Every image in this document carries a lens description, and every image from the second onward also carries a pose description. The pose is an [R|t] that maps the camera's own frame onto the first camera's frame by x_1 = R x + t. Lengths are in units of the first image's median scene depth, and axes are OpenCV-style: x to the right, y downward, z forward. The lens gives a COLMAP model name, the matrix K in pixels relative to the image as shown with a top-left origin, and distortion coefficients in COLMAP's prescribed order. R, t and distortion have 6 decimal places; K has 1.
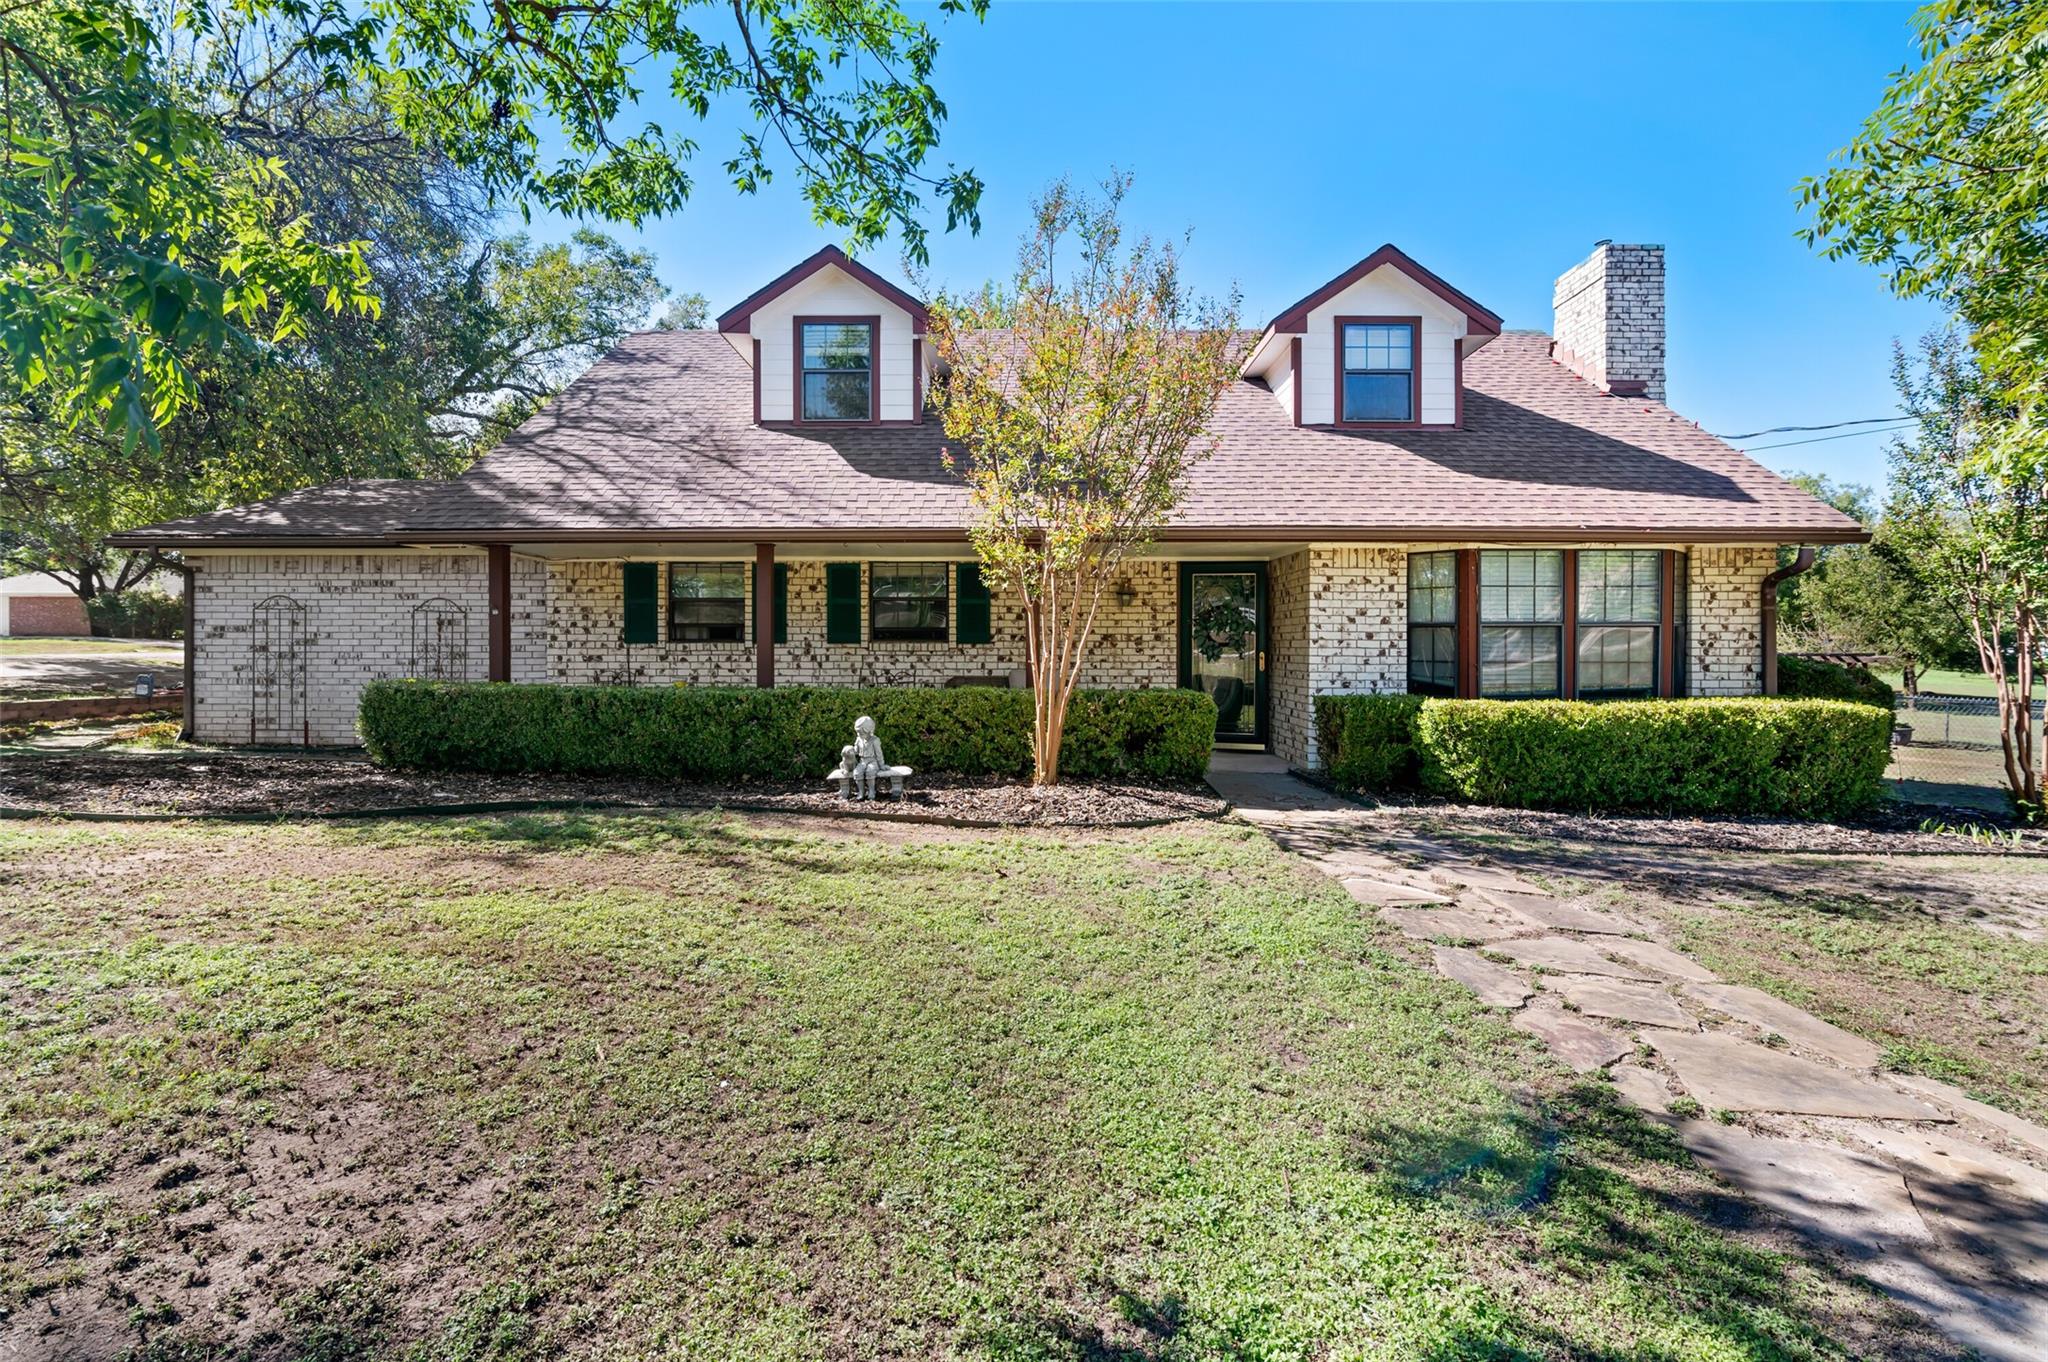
lens RADIAL K [[948.0, 0, 1019.4], [0, 948.0, 677.8], [0, 0, 1]] dist [-0.006321, -0.000459]
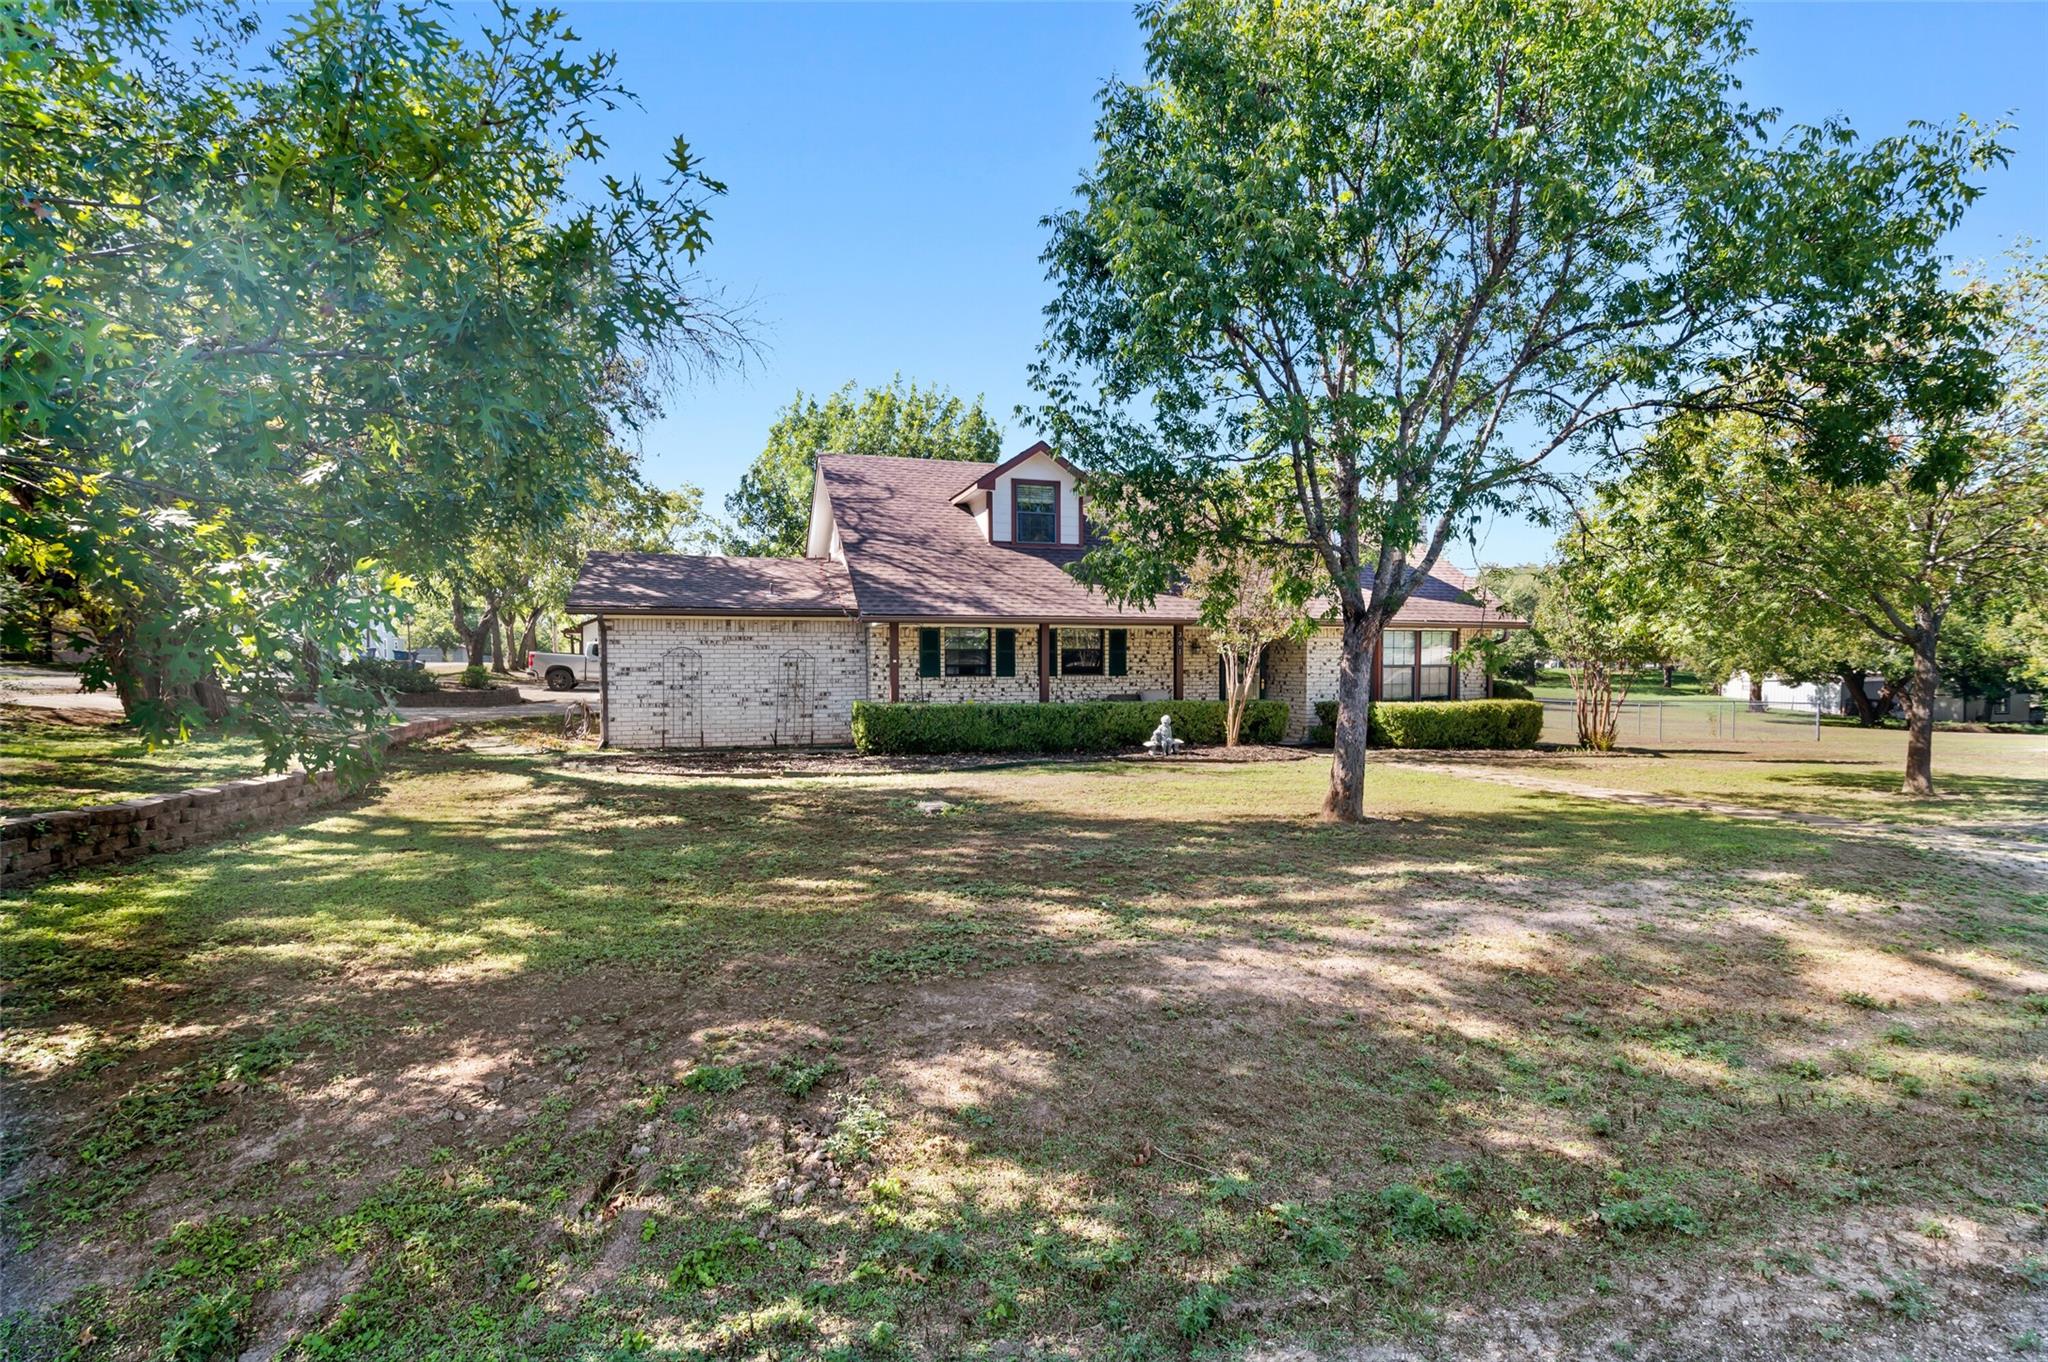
lens RADIAL K [[948.0, 0, 1019.4], [0, 948.0, 677.8], [0, 0, 1]] dist [-0.006321, -0.000459]
pose [[0.944874, -0.009269, 0.327303, -0.786257], [0.013890, 0.999834, -0.011783, -0.014060], [-0.327139, 0.015680, 0.944846, -0.586961]]
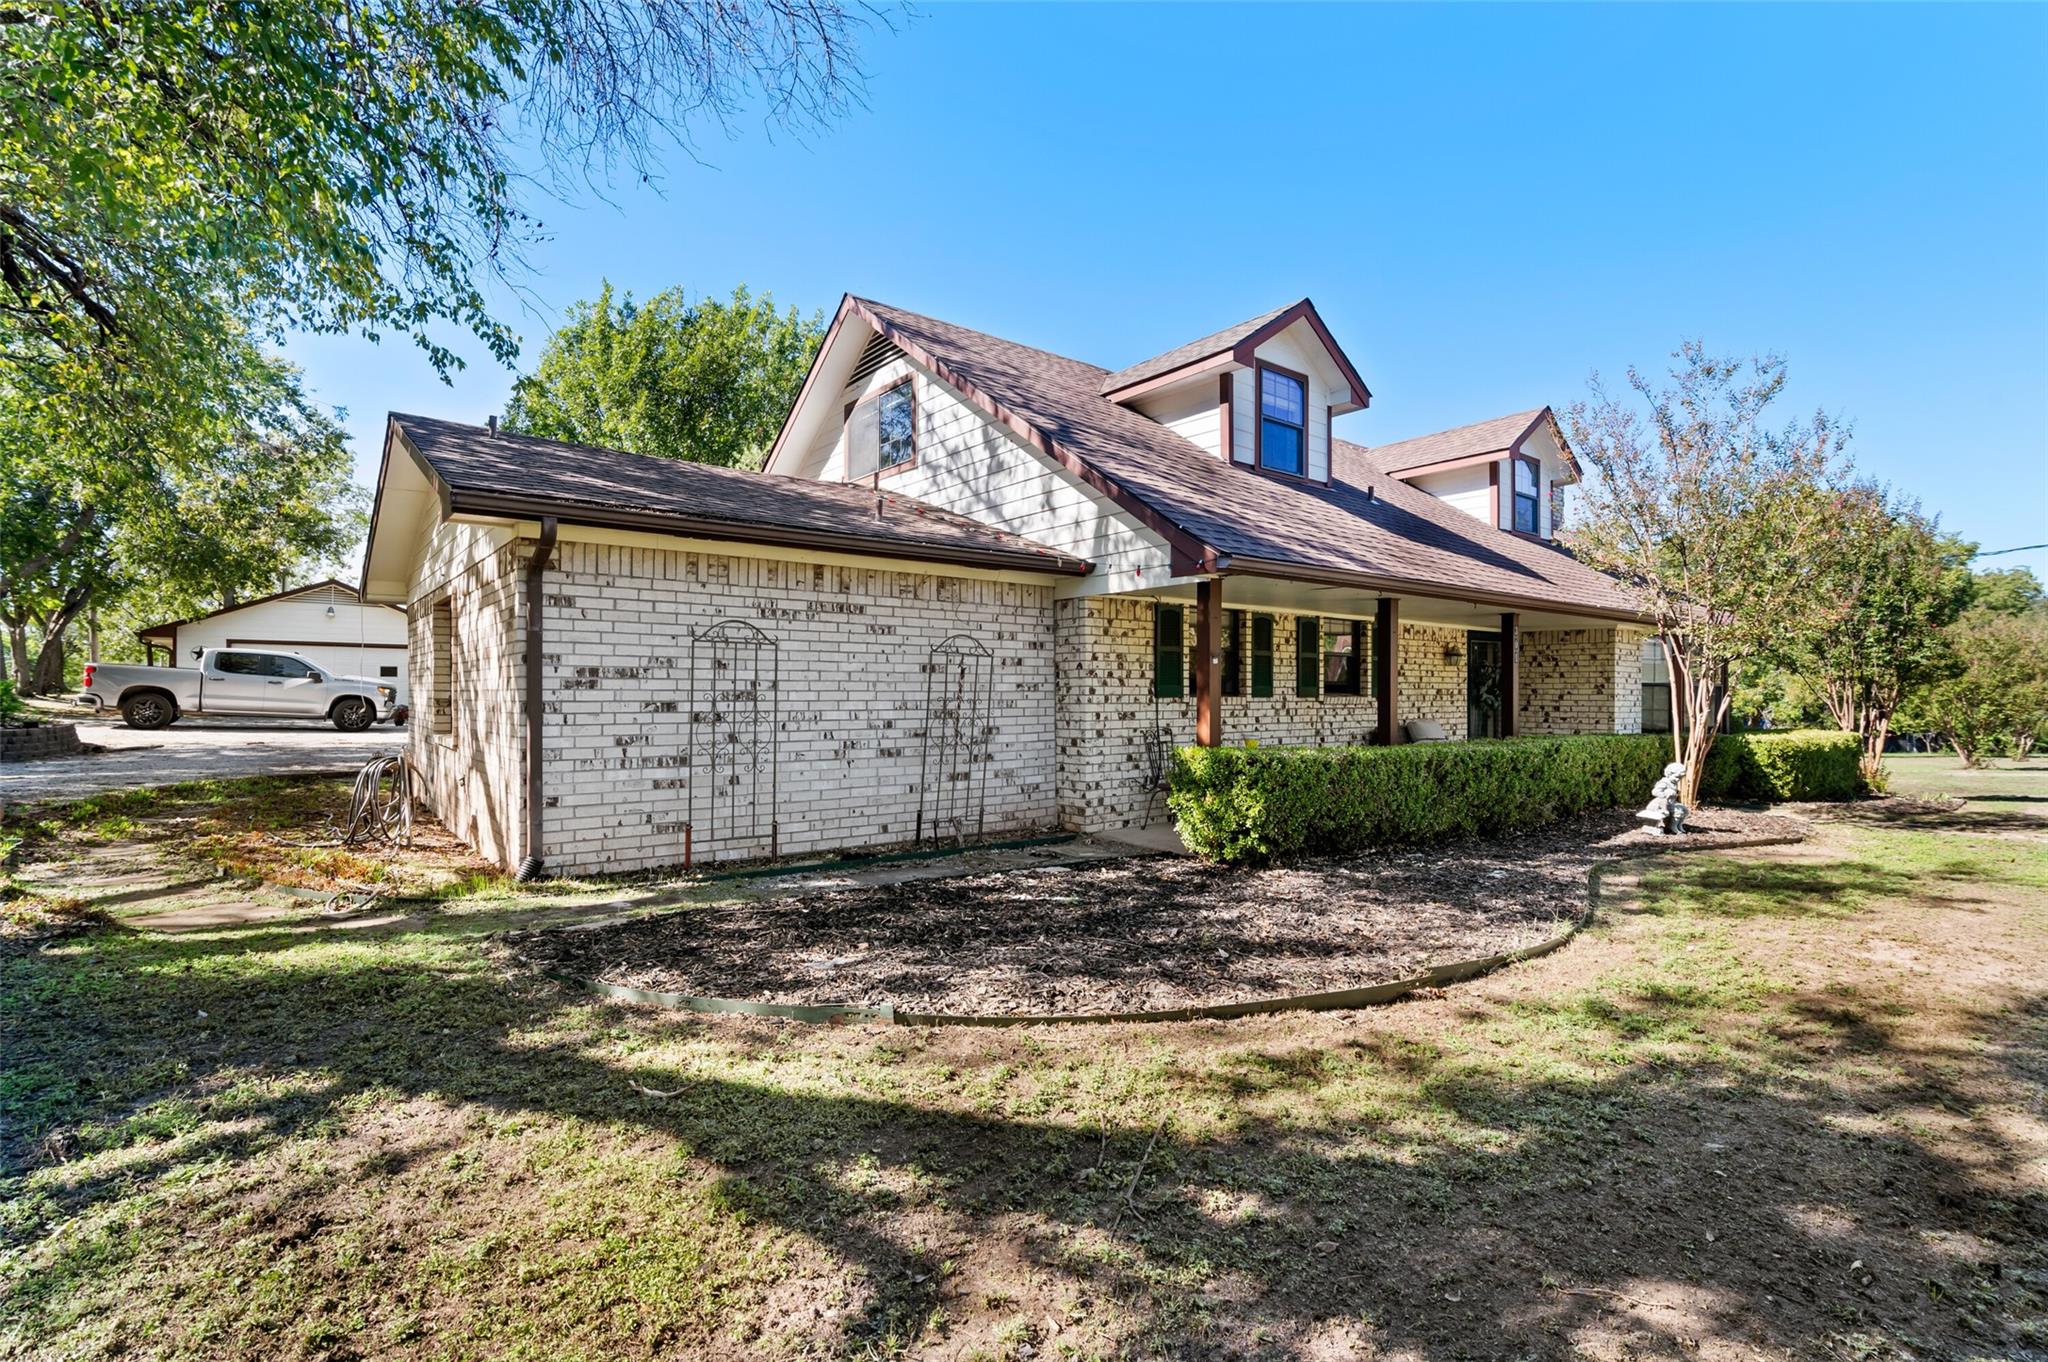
lens RADIAL K [[948.0, 0, 1019.4], [0, 948.0, 677.8], [0, 0, 1]] dist [-0.006321, -0.000459]
pose [[0.778160, 0.011151, 0.627968, -1.046564], [0.018841, 0.998978, -0.041086, -0.021331], [-0.627784, 0.043803, 0.777154, 0.413767]]
